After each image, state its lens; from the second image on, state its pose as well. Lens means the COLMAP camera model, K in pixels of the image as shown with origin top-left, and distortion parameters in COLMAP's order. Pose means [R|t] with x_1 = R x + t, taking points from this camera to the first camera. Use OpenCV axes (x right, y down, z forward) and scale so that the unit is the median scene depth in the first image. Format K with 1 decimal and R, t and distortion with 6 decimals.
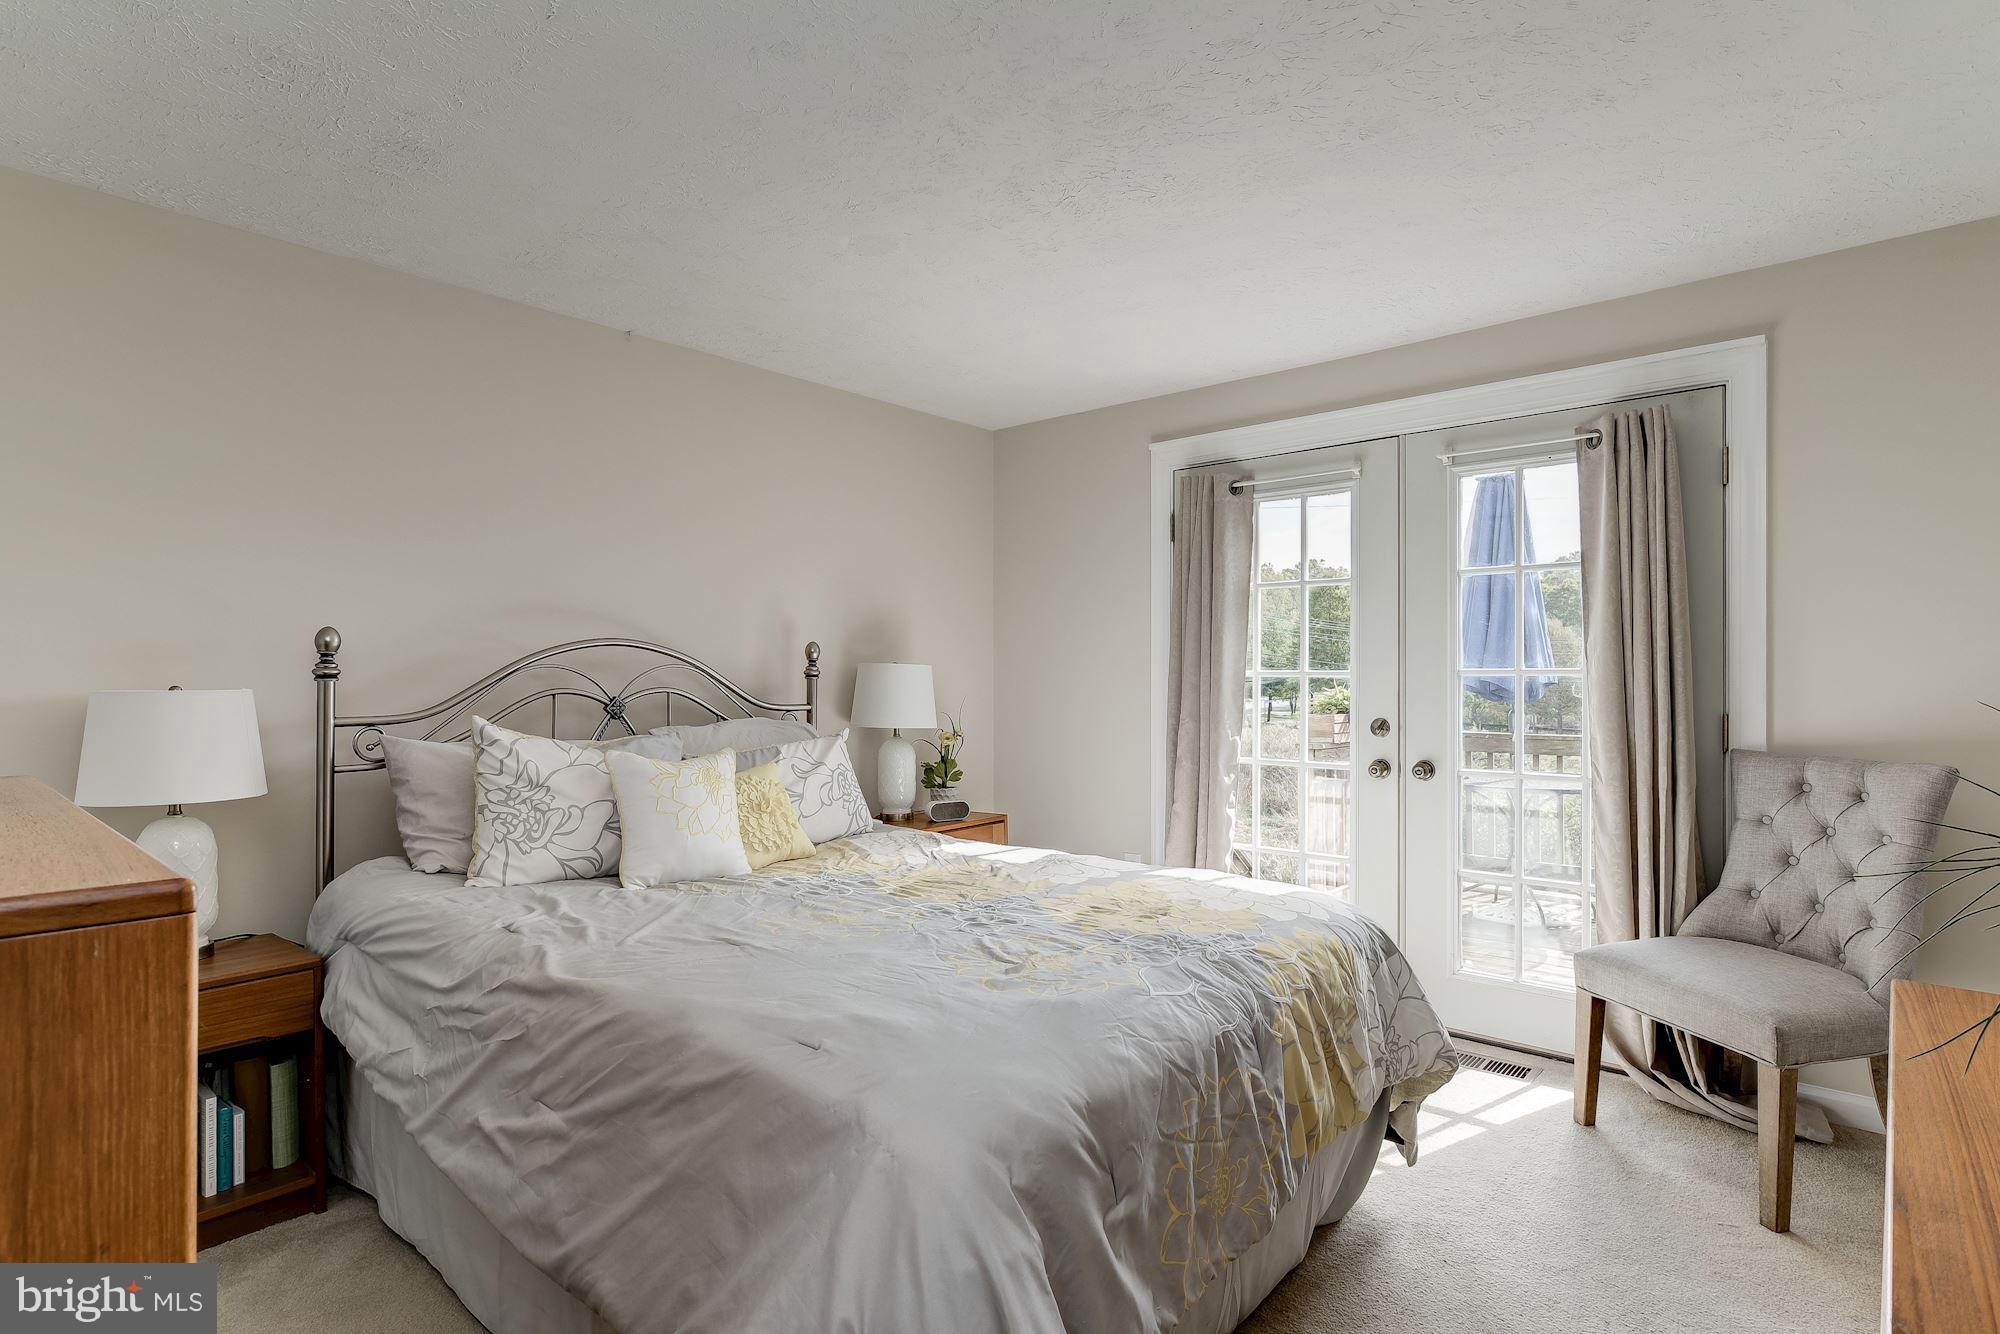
lens RADIAL K [[994.1, 0, 999.7], [0, 994.1, 664.3], [0, 0, 1]] dist [-0.019881, 0.006810]
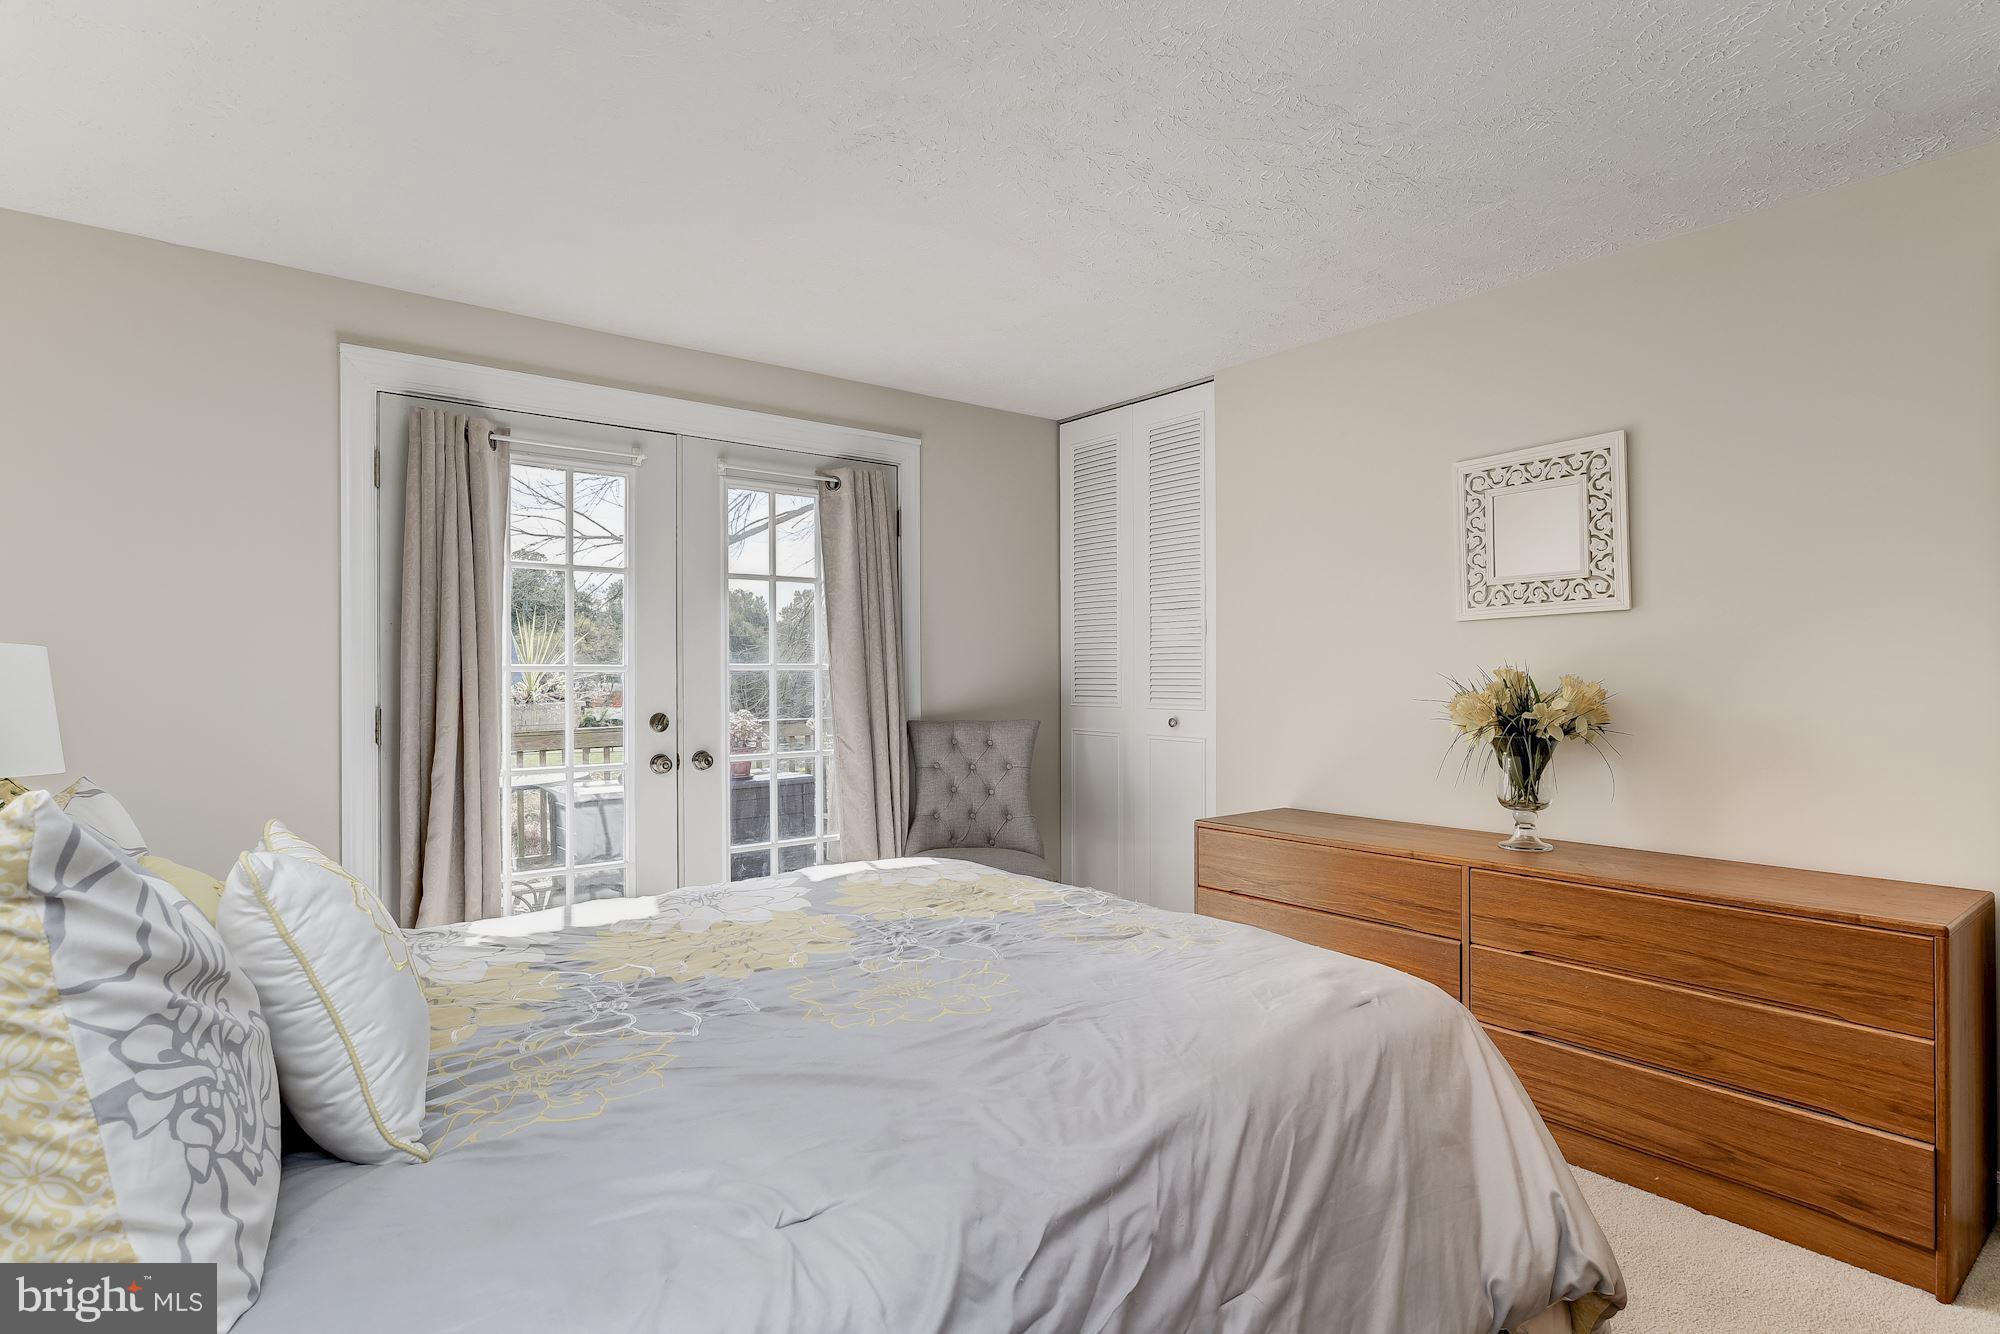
lens RADIAL K [[994.1, 0, 1002.9], [0, 994.1, 674.8], [0, 0, 1]] dist [-0.019881, 0.006810]
pose [[0.185248, -0.001369, 0.982691, -0.603999], [-0.004042, 0.999990, 0.002155, 0.014021], [-0.982684, -0.004371, 0.185240, 0.545857]]
